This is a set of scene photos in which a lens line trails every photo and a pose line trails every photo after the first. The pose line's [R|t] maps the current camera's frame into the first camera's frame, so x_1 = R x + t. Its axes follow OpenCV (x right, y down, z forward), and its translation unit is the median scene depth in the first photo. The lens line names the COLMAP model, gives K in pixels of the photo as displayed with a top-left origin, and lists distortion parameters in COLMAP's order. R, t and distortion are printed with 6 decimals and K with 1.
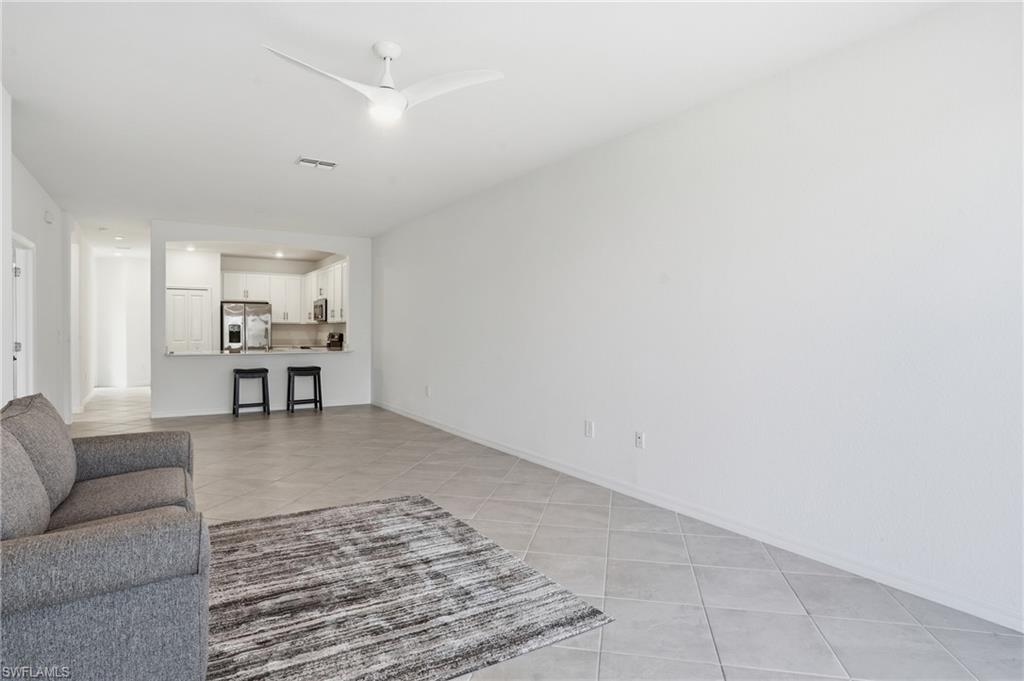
lens RADIAL K [[548.5, 0, 493.8], [0, 548.5, 340.5], [0, 0, 1]] dist [-0.025647, 0.000968]
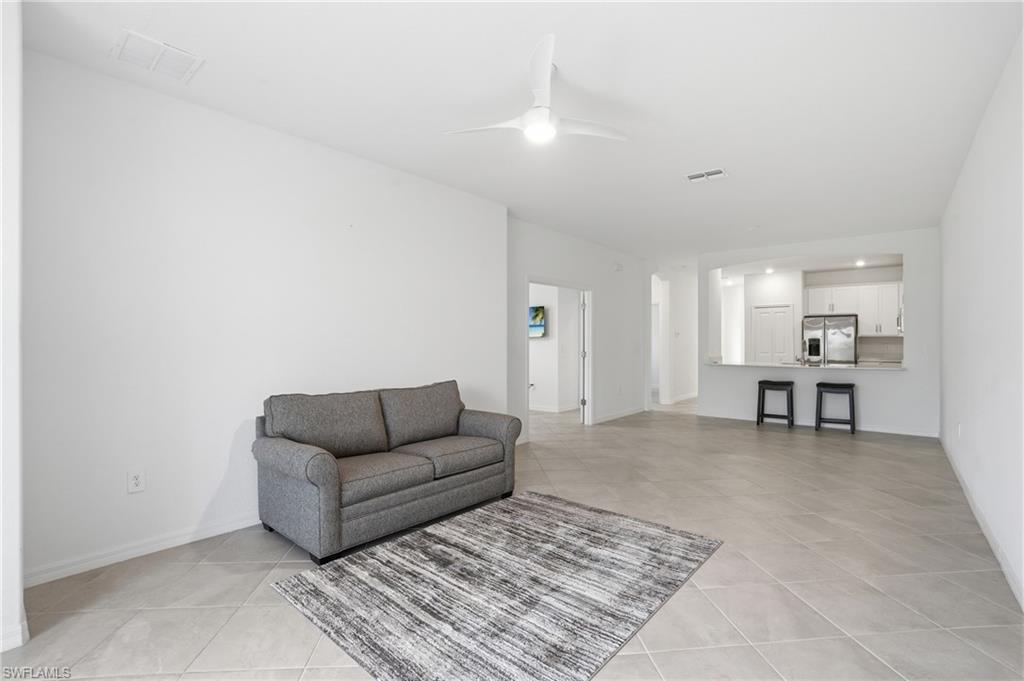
lens RADIAL K [[466.9, 0, 504.5], [0, 466.9, 342.4], [0, 0, 1]] dist [-0.067052, 0.023139]
pose [[0.298682, -0.007875, -0.954320, 0.425854], [-0.014883, 0.999806, -0.012908, -0.004291], [0.954237, 0.018058, 0.298506, 0.478292]]
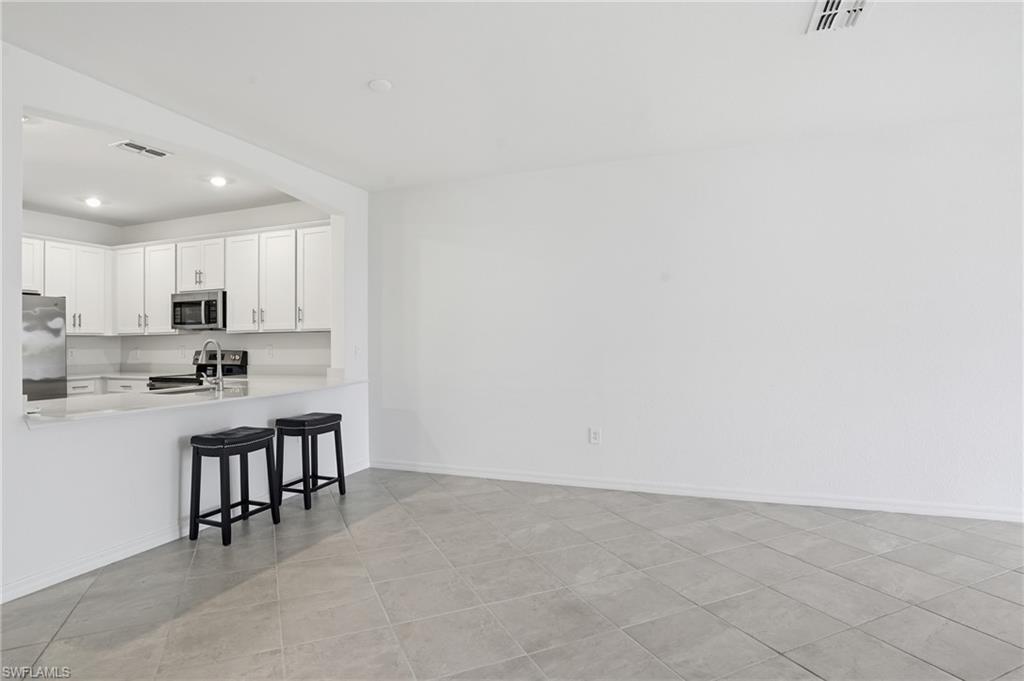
lens RADIAL K [[548.5, 0, 493.8], [0, 548.5, 340.5], [0, 0, 1]] dist [-0.025647, 0.000968]
pose [[0.805917, -0.011584, 0.591915, -1.006643], [0.023666, 0.999640, -0.012659, -0.026267], [-0.591555, 0.024210, 0.805901, 0.925153]]
